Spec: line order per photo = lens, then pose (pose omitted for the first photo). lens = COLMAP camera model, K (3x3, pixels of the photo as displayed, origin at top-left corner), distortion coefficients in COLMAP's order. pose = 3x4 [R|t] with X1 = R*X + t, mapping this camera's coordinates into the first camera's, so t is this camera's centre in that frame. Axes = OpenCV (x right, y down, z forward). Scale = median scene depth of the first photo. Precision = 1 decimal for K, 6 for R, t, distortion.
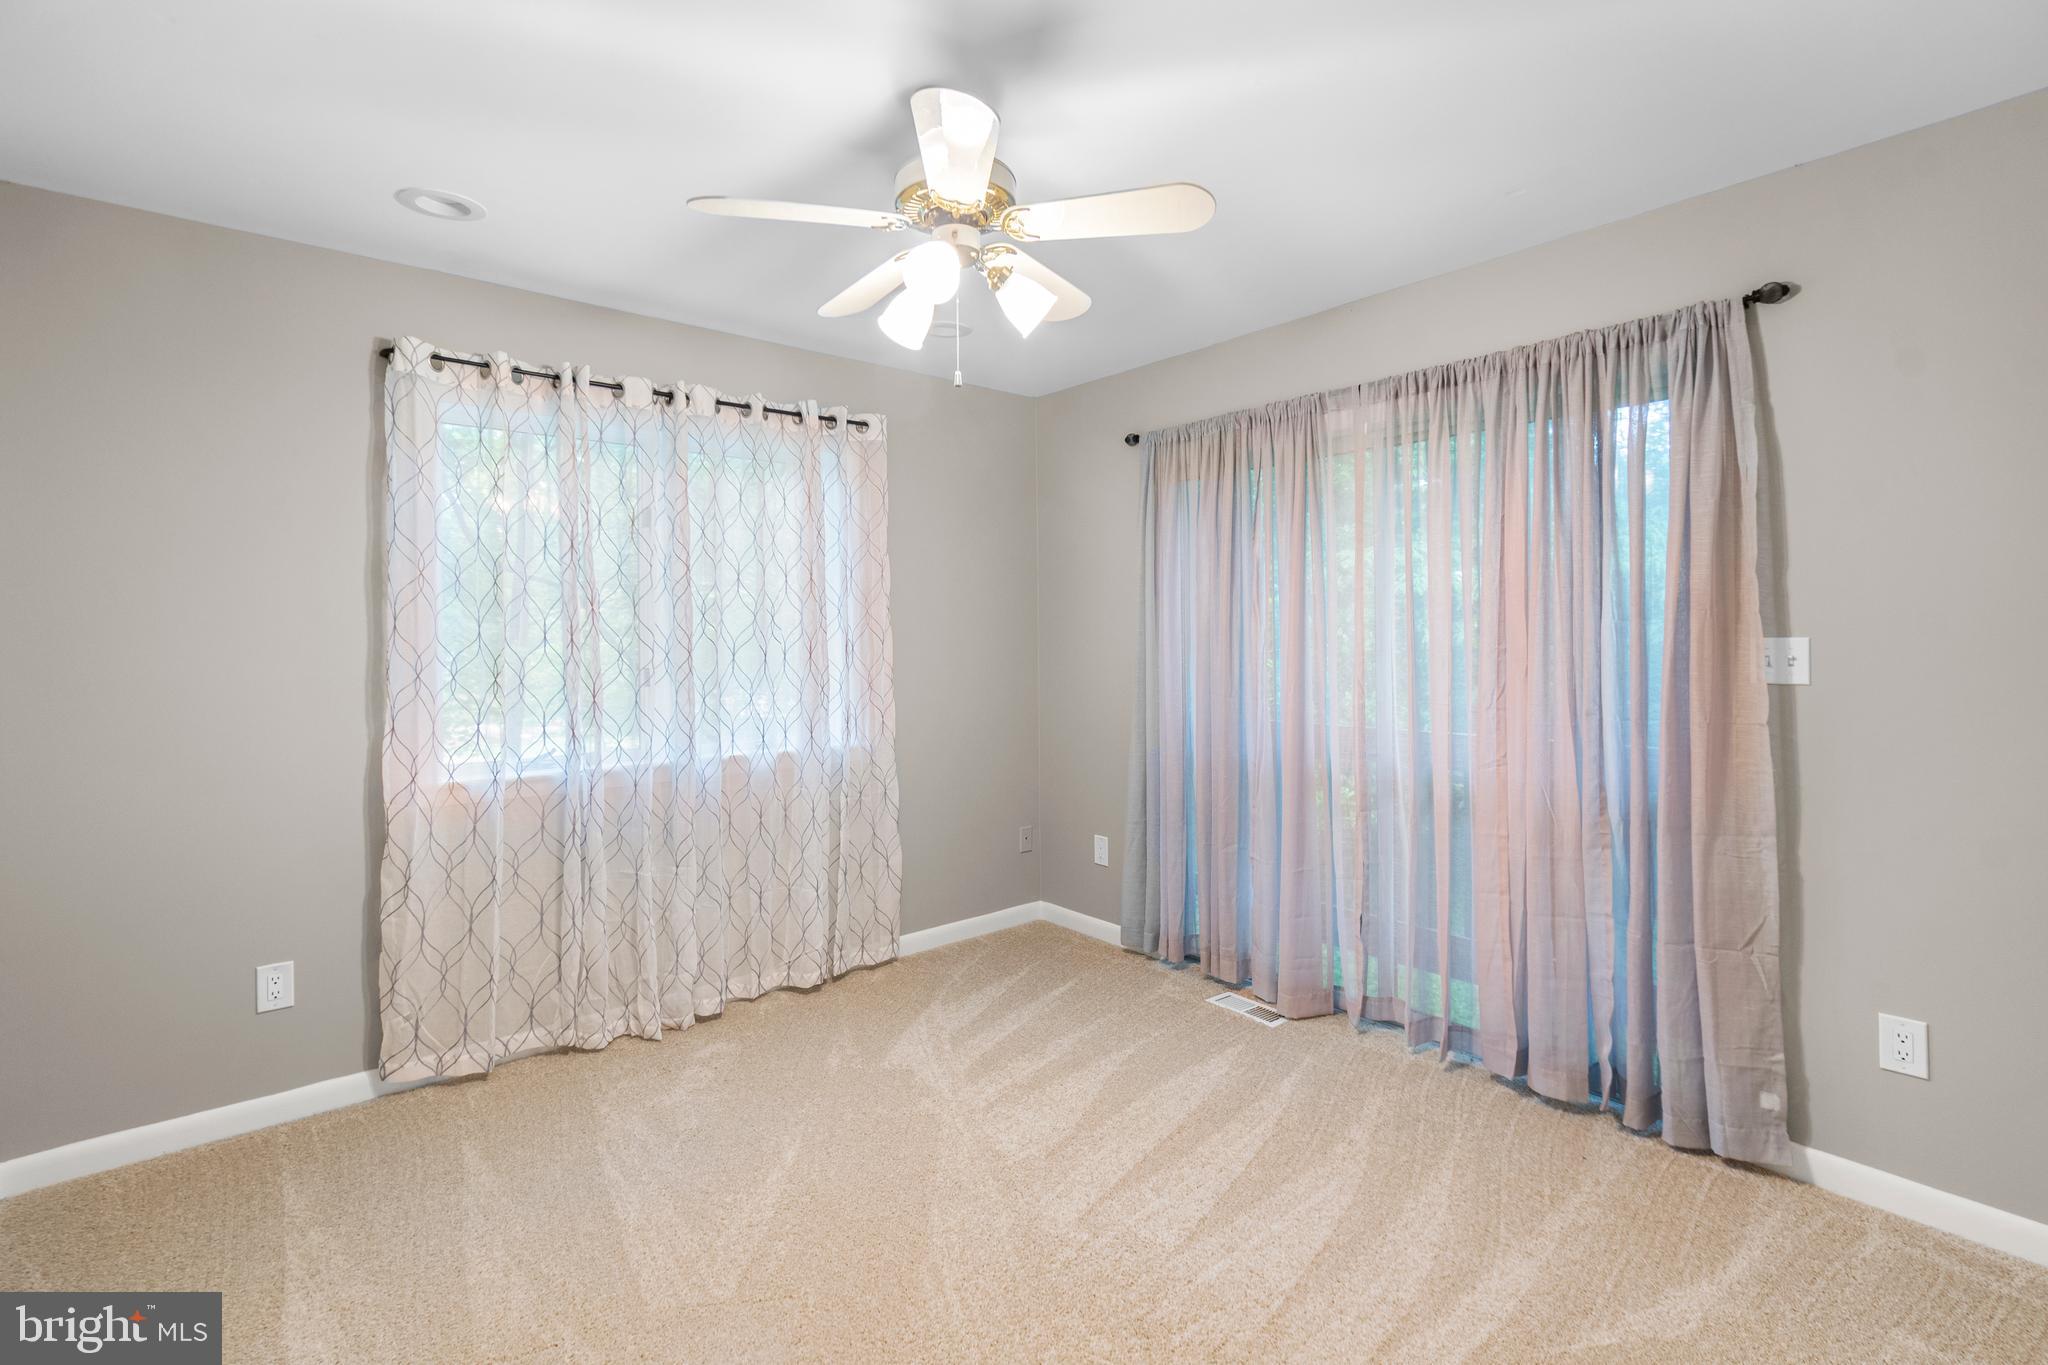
lens RADIAL K [[927.6, 0, 1015.1], [0, 927.6, 664.1], [0, 0, 1]] dist [0.001810, -0.000796]
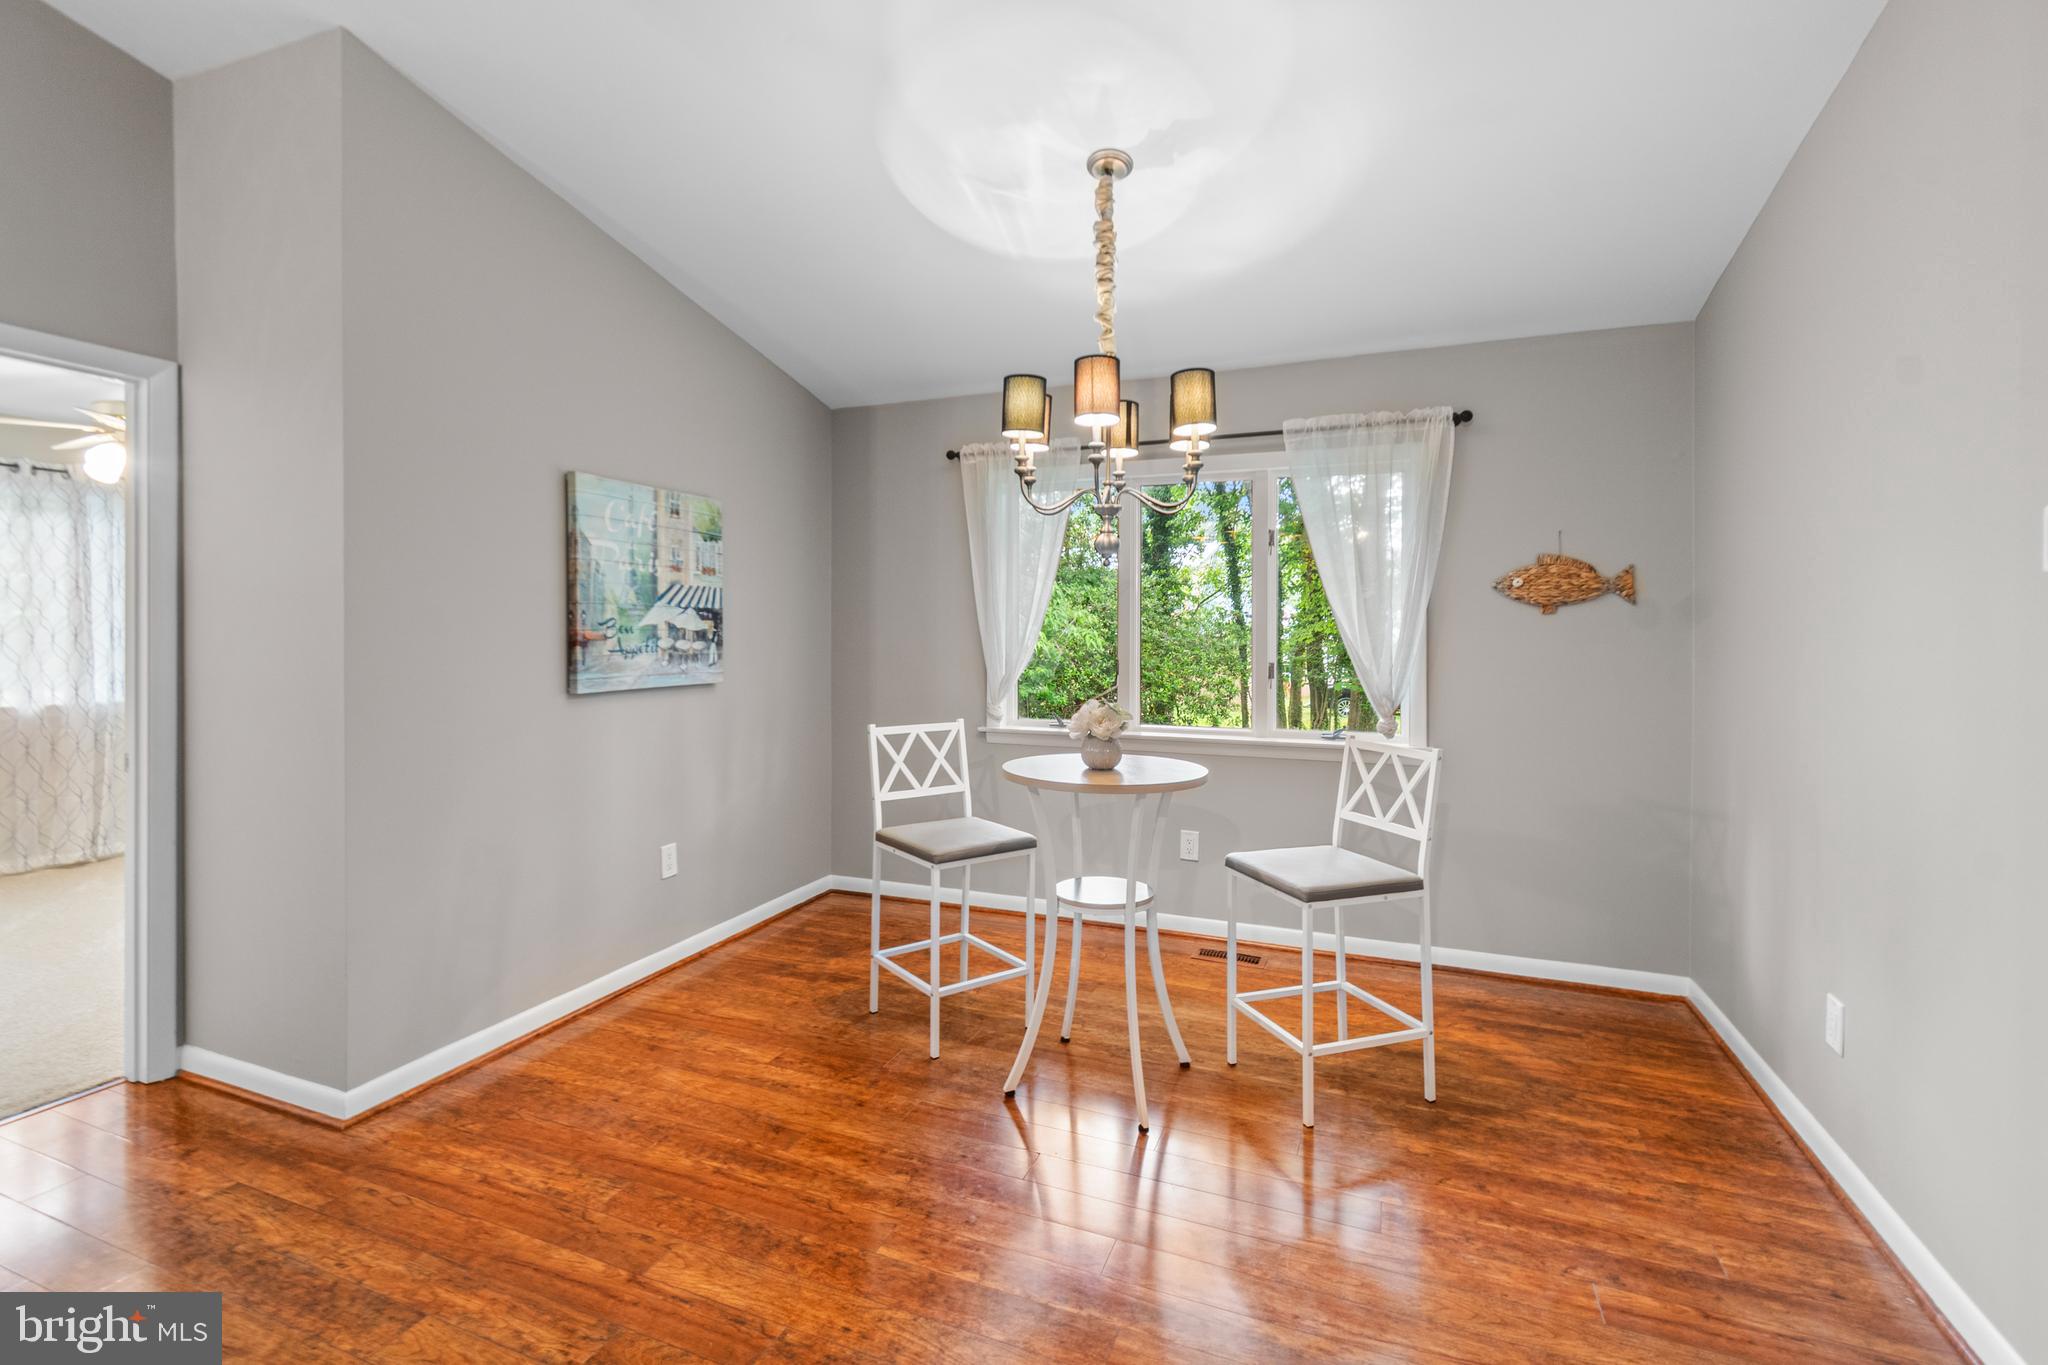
lens RADIAL K [[927.6, 0, 985.2], [0, 927.6, 638.4], [0, 0, 1]] dist [0.001810, -0.000796]
pose [[0.882617, -0.001022, 0.470091, 0.355728], [0.003703, 0.999982, -0.004779, 0.003289], [-0.470078, 0.005959, 0.882605, -0.963287]]
